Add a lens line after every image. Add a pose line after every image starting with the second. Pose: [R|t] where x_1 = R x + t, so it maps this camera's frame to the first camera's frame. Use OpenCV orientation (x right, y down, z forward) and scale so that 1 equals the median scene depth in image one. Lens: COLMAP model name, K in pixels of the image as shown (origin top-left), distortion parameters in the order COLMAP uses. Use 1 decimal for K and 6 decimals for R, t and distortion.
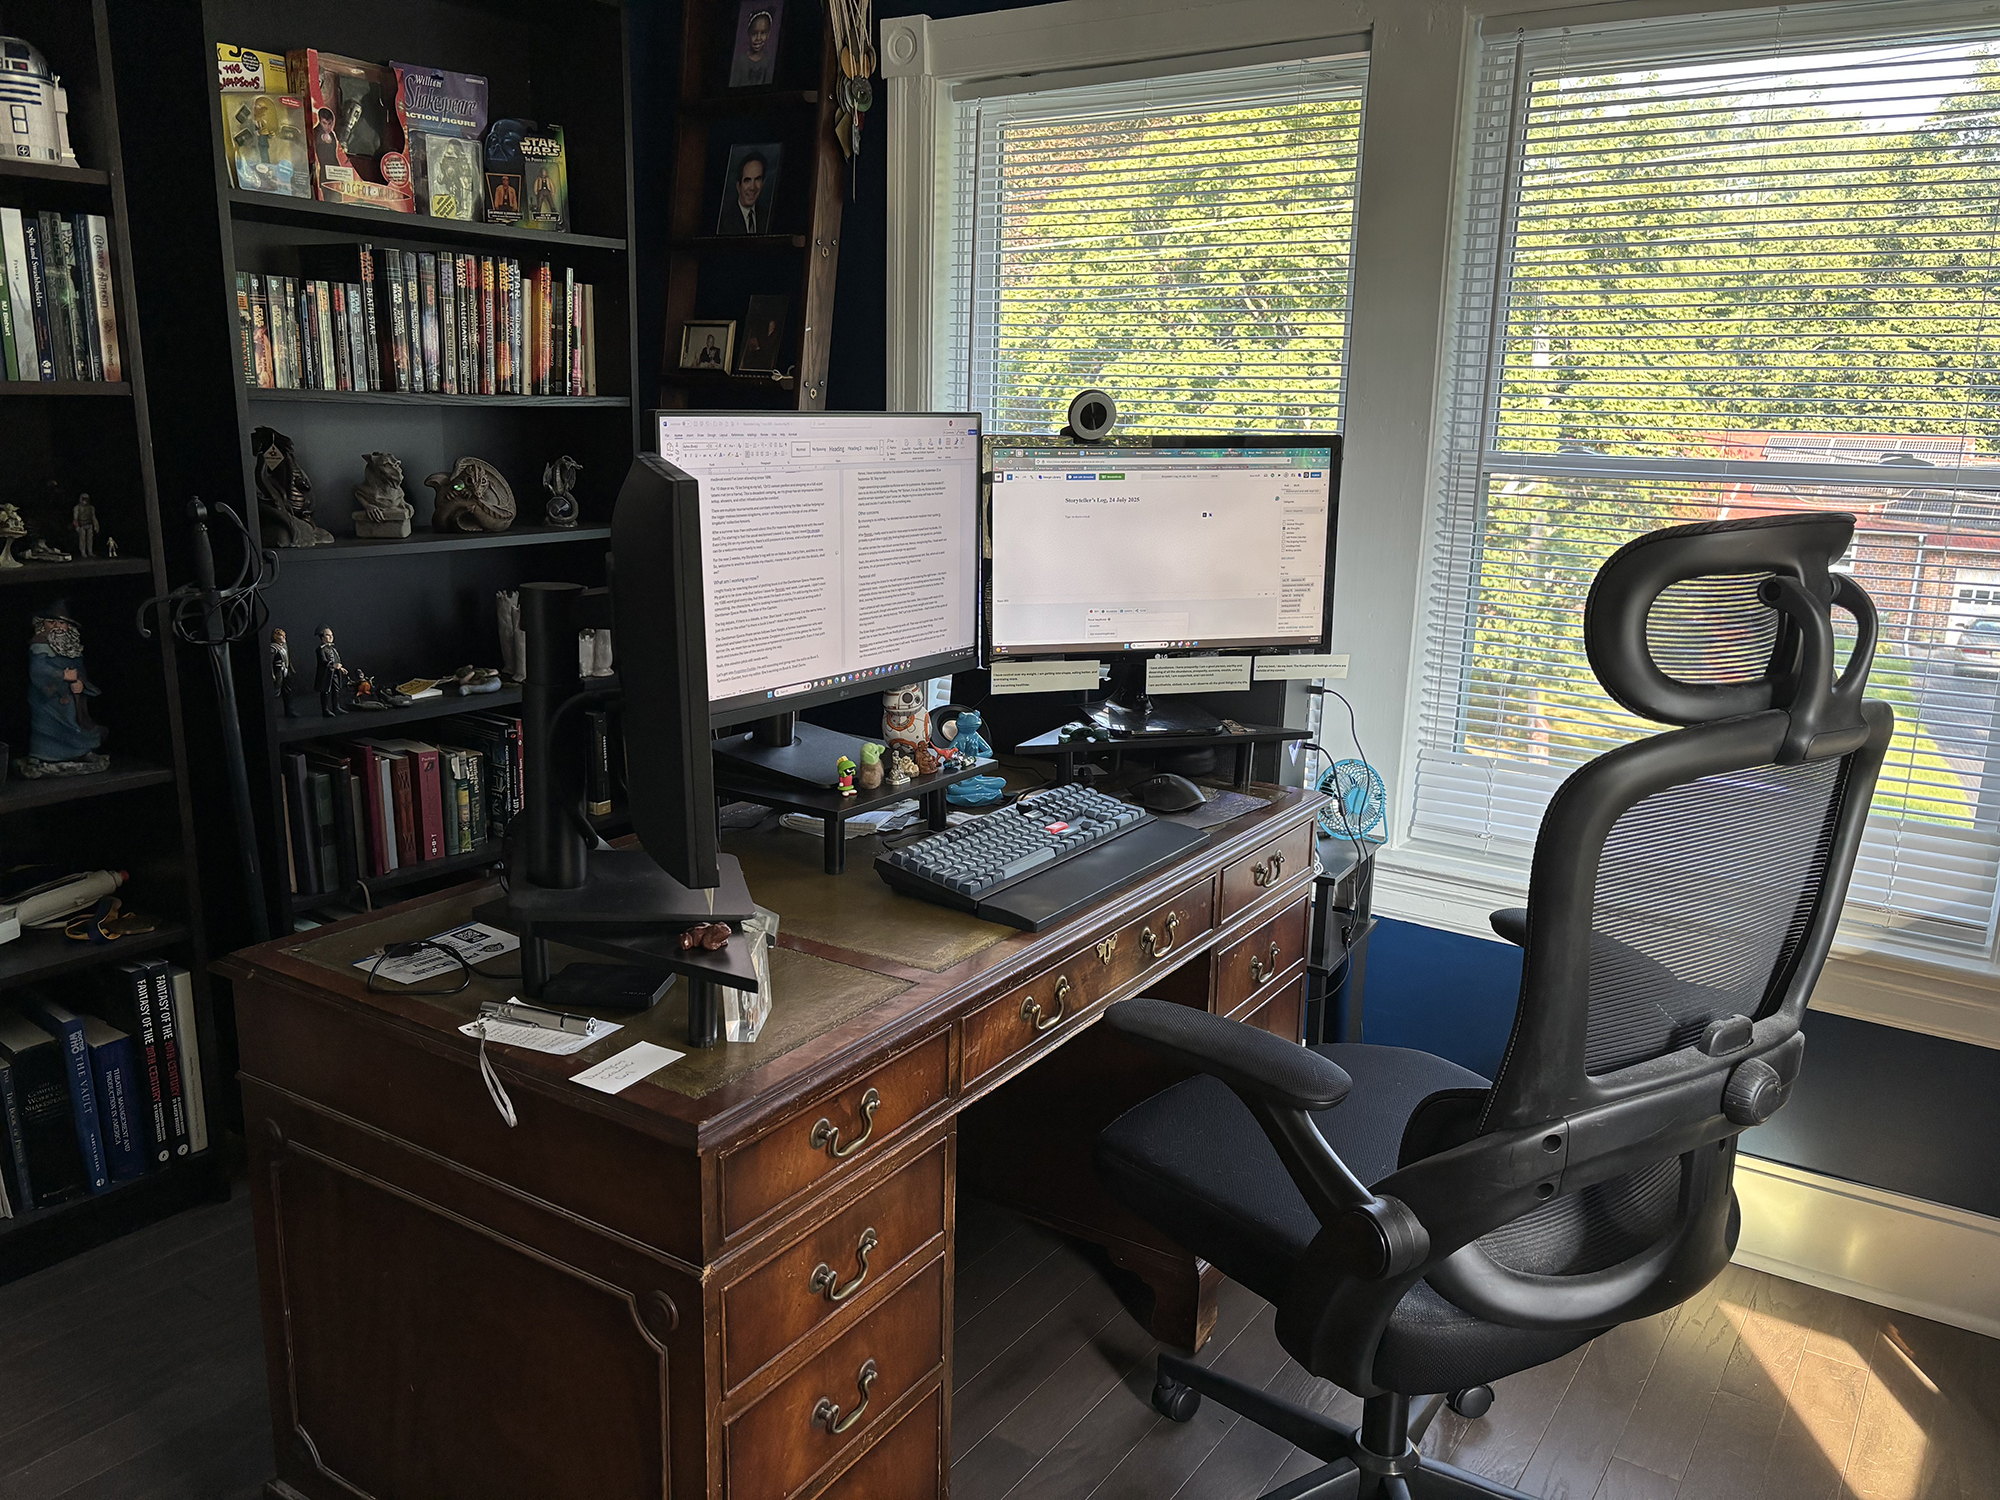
lens RADIAL K [[1505.8, 0, 1000.0], [0, 1505.8, 750.0], [0, 0, 1]] dist [0.048024, -0.071849]
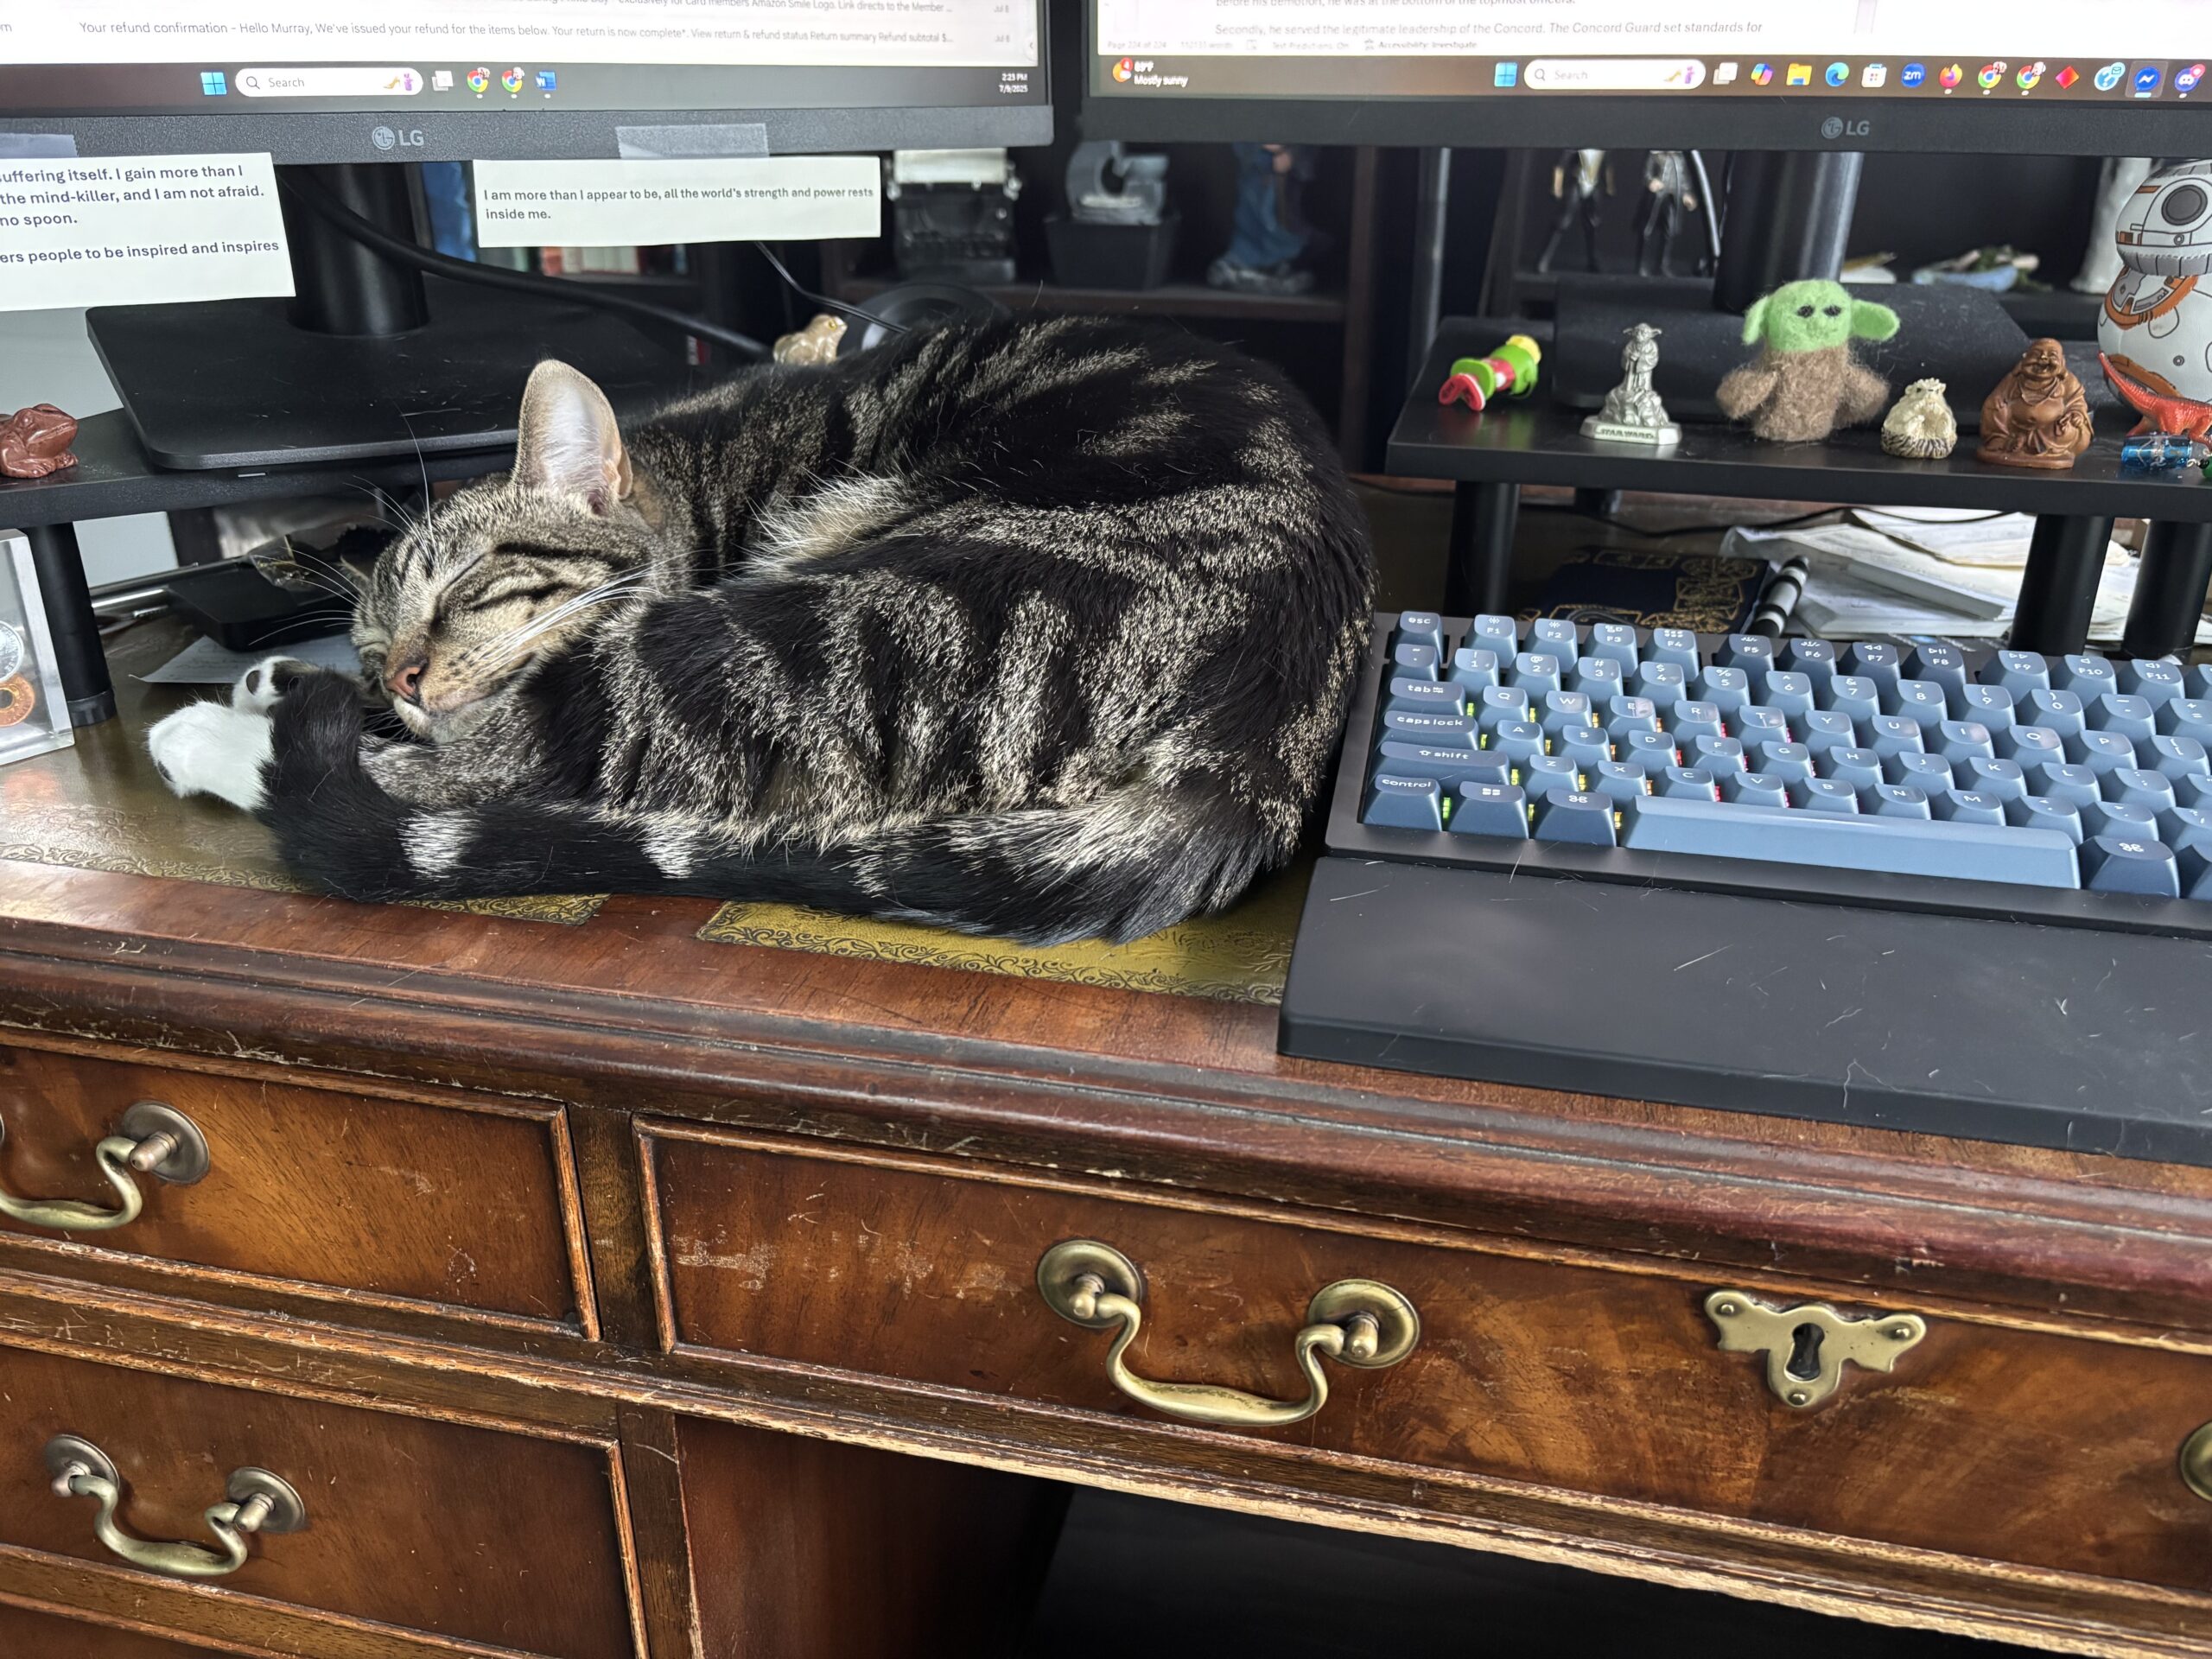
lens RADIAL K [[1665.4, 0, 1106.0], [0, 1665.4, 829.5], [0, 0, 1]] dist [0.048024, -0.071849]
pose [[0.350191, 0.366690, -0.861919, 0.161549], [-0.206714, 0.927754, 0.310711, 0.016870], [0.913584, 0.069363, 0.400691, 0.663401]]
